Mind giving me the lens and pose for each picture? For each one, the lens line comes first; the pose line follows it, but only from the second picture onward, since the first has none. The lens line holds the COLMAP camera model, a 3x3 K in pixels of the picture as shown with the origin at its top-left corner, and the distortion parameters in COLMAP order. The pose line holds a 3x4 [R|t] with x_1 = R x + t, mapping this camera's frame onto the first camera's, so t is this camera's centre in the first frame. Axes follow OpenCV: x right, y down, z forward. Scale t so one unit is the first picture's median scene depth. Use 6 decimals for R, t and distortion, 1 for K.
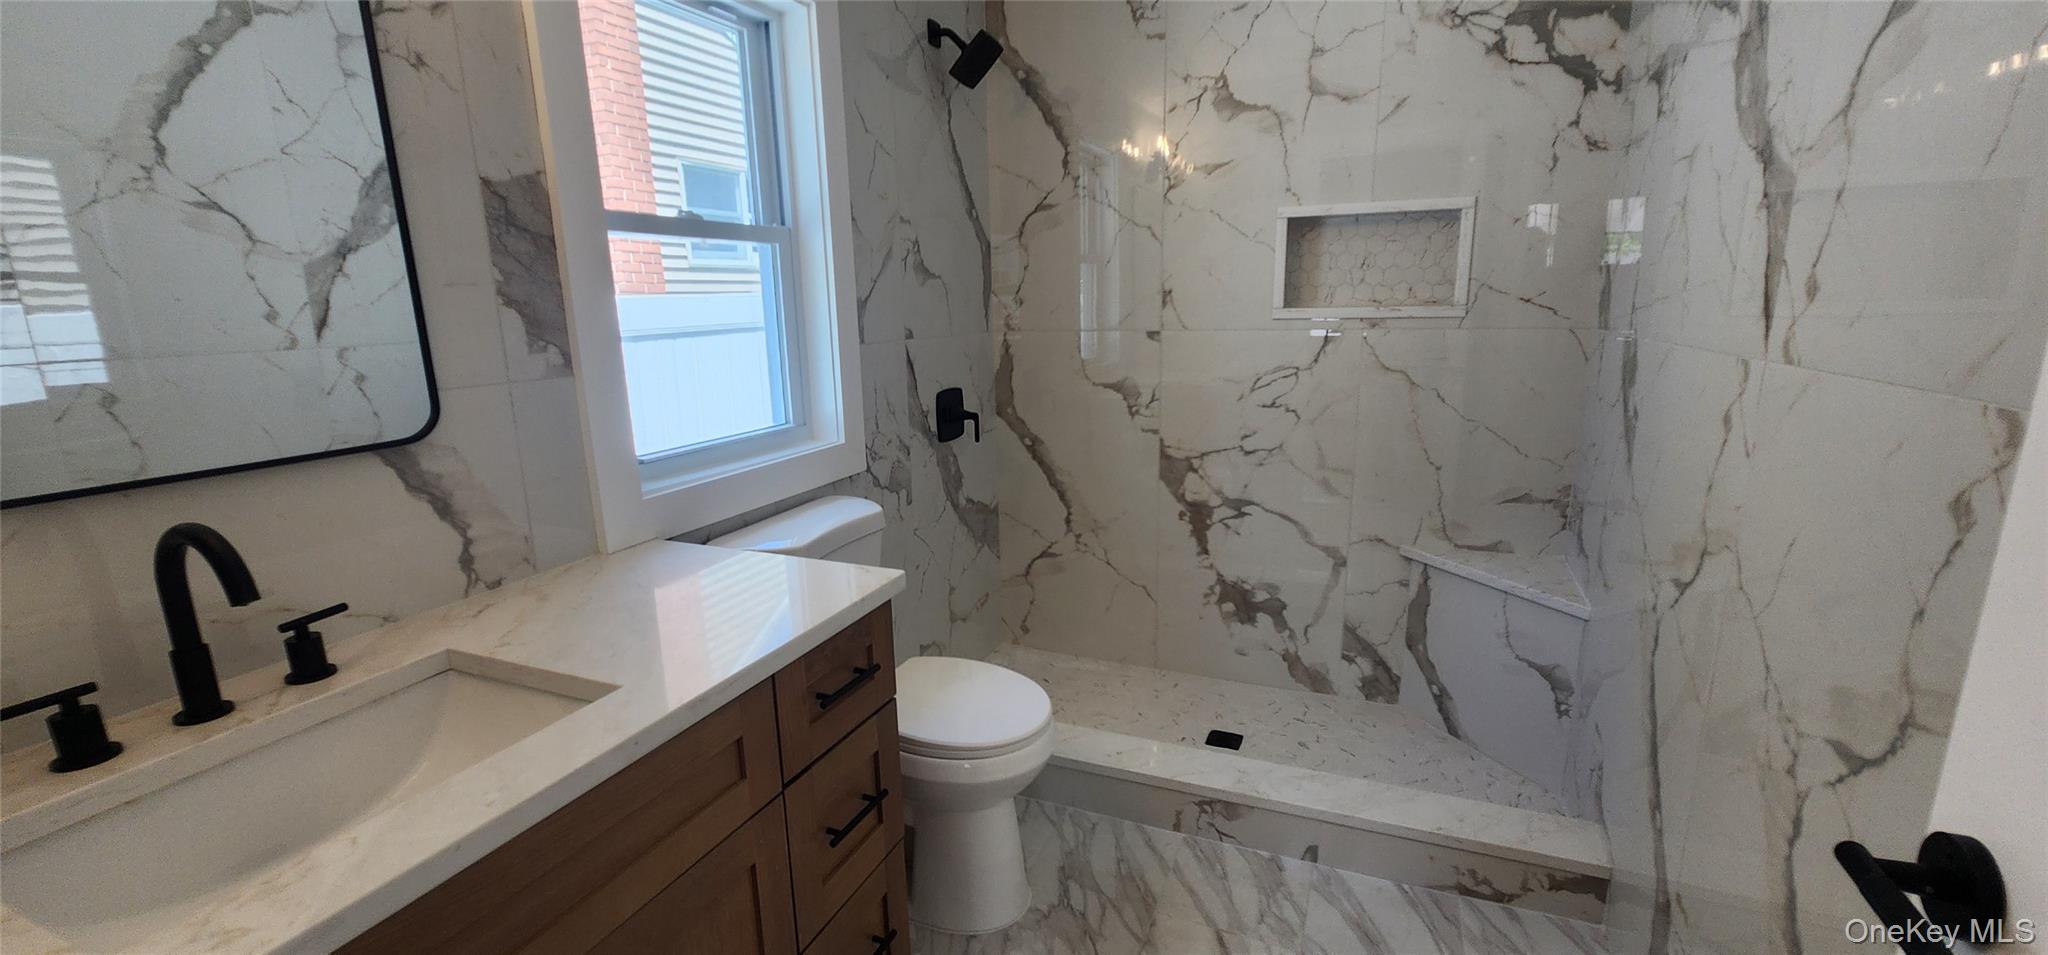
lens RADIAL K [[837.4, 0, 1012.8], [0, 837.4, 482.6], [0, 0, 1]] dist [-0.001475, 0.000699]
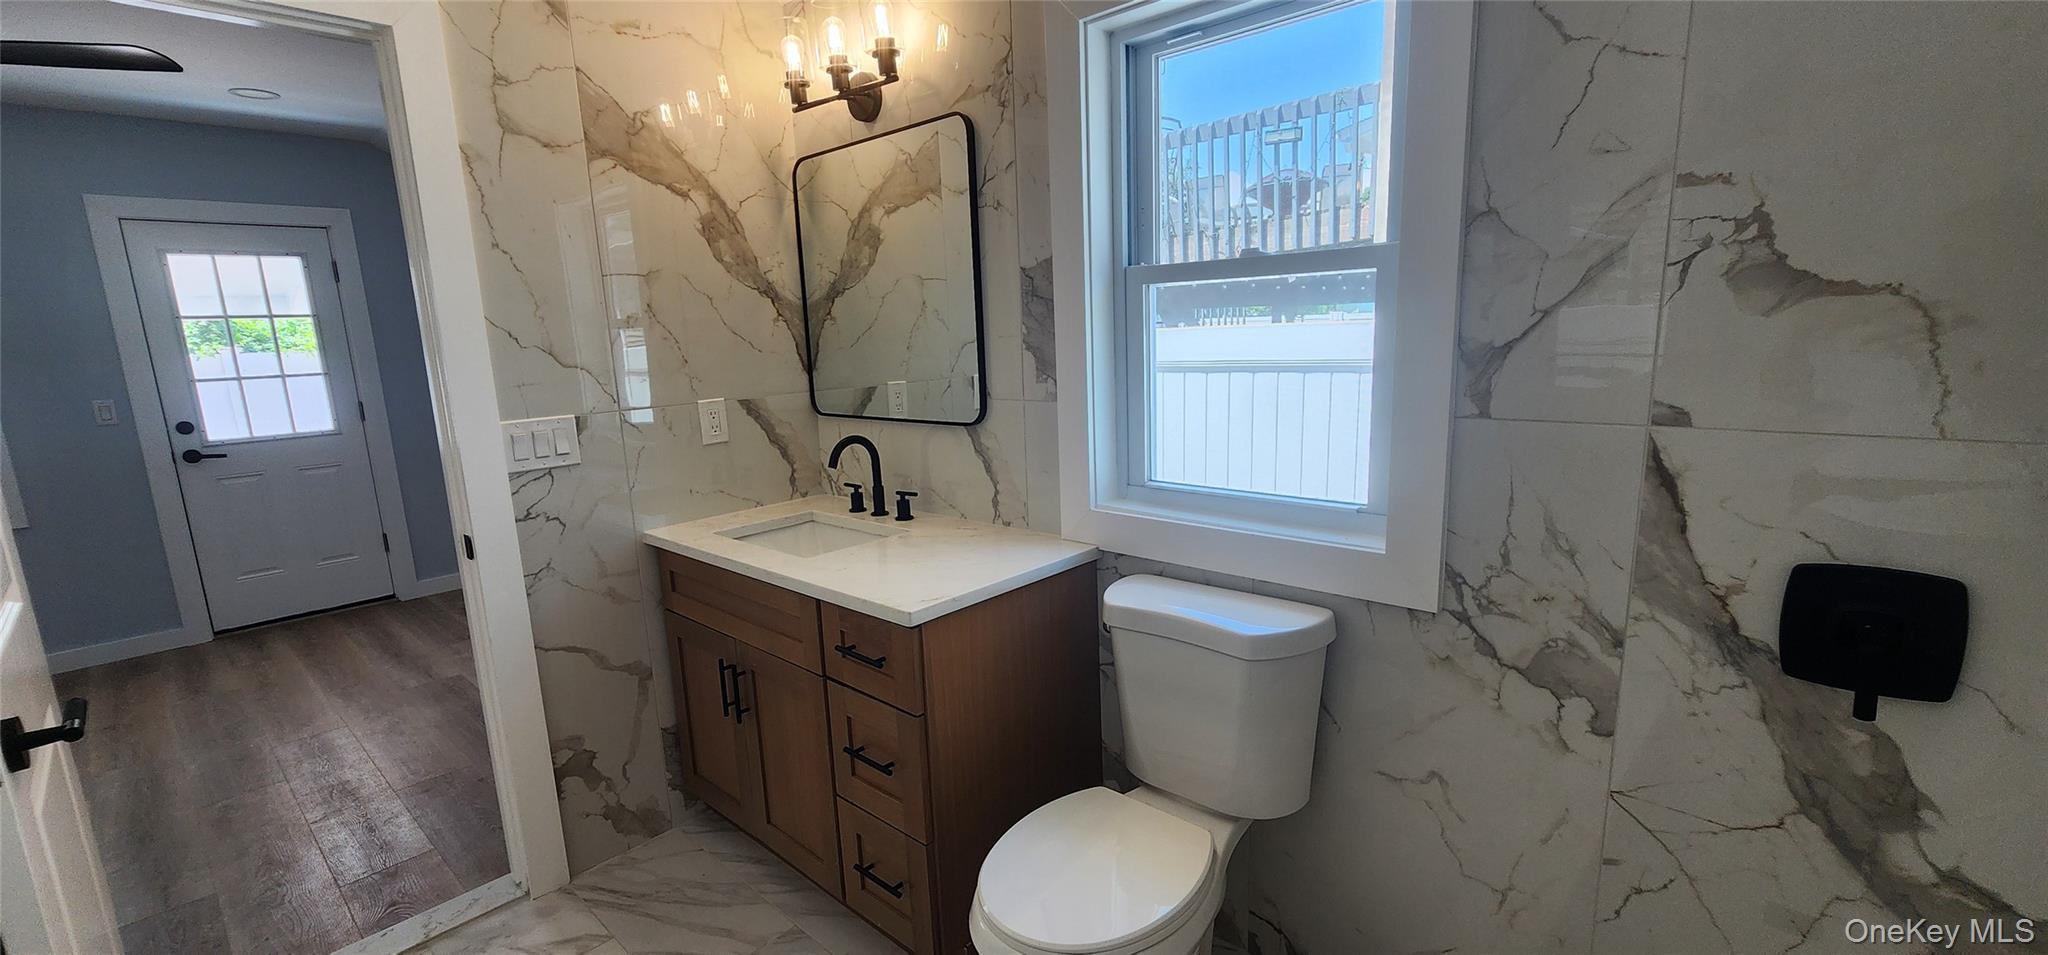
lens RADIAL K [[837.4, 0, 1014.5], [0, 837.4, 481.6], [0, 0, 1]] dist [-0.001475, 0.000699]
pose [[-0.326131, 0.205347, -0.922752, 0.457406], [-0.160128, 0.950016, 0.268009, -0.211873], [0.931664, 0.235165, -0.276948, 0.797386]]
